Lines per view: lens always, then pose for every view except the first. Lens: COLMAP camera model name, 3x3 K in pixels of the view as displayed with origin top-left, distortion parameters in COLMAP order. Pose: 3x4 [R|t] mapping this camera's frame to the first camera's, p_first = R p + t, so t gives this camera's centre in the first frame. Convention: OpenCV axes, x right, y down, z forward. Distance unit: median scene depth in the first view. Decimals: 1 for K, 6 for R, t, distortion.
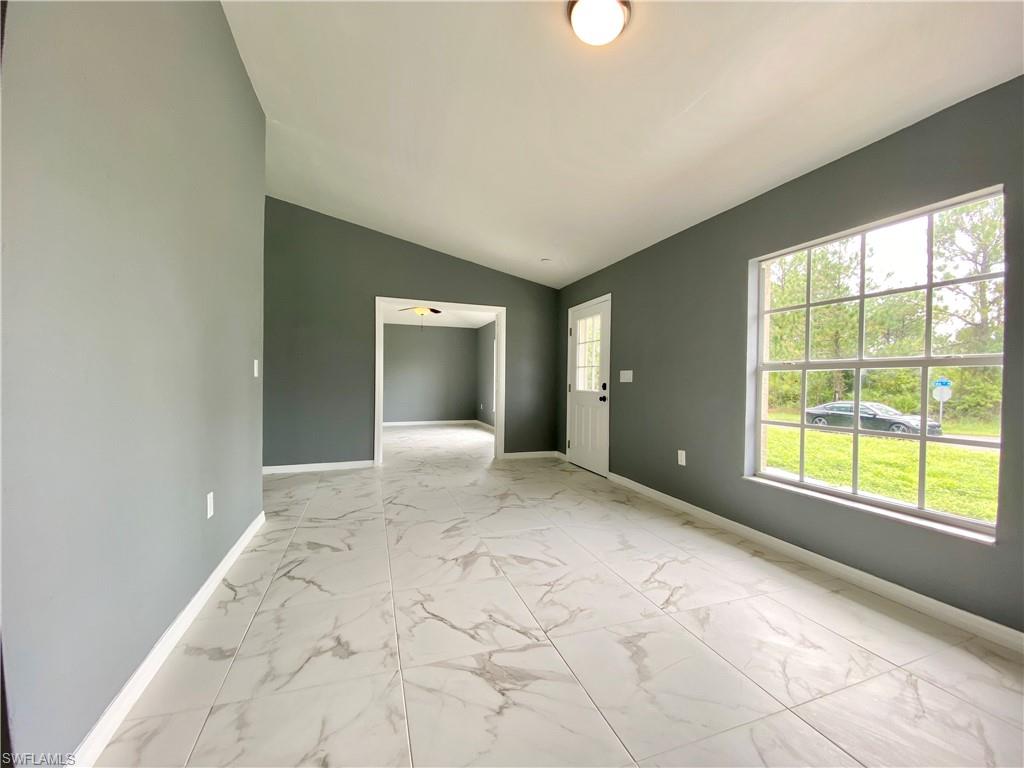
lens RADIAL K [[413.8, 0, 514.1], [0, 413.8, 383.1], [0, 0, 1]] dist [-0.010621, -0.001764]
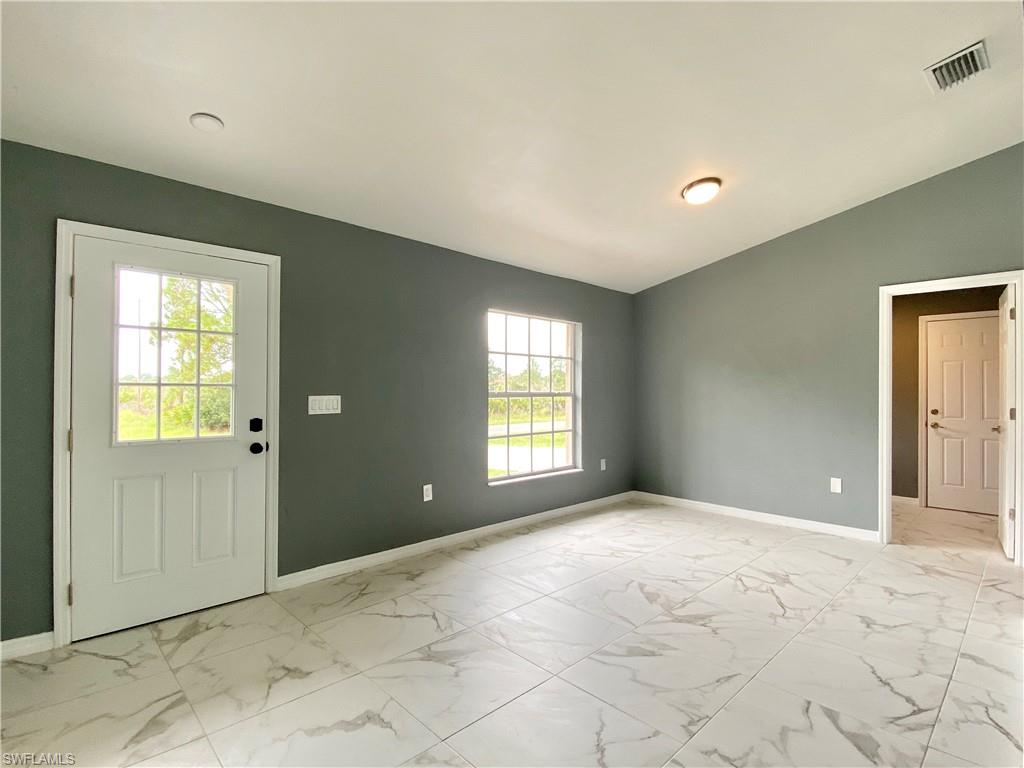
lens RADIAL K [[511.8, 0, 514.6], [0, 511.8, 382.7], [0, 0, 1]] dist [-0.001299, -0.005245]
pose [[-0.414752, -0.014823, 0.909814, -0.929411], [-0.002498, 0.999882, 0.015152, -0.103234], [-0.909931, 0.004012, -0.414740, 1.758878]]
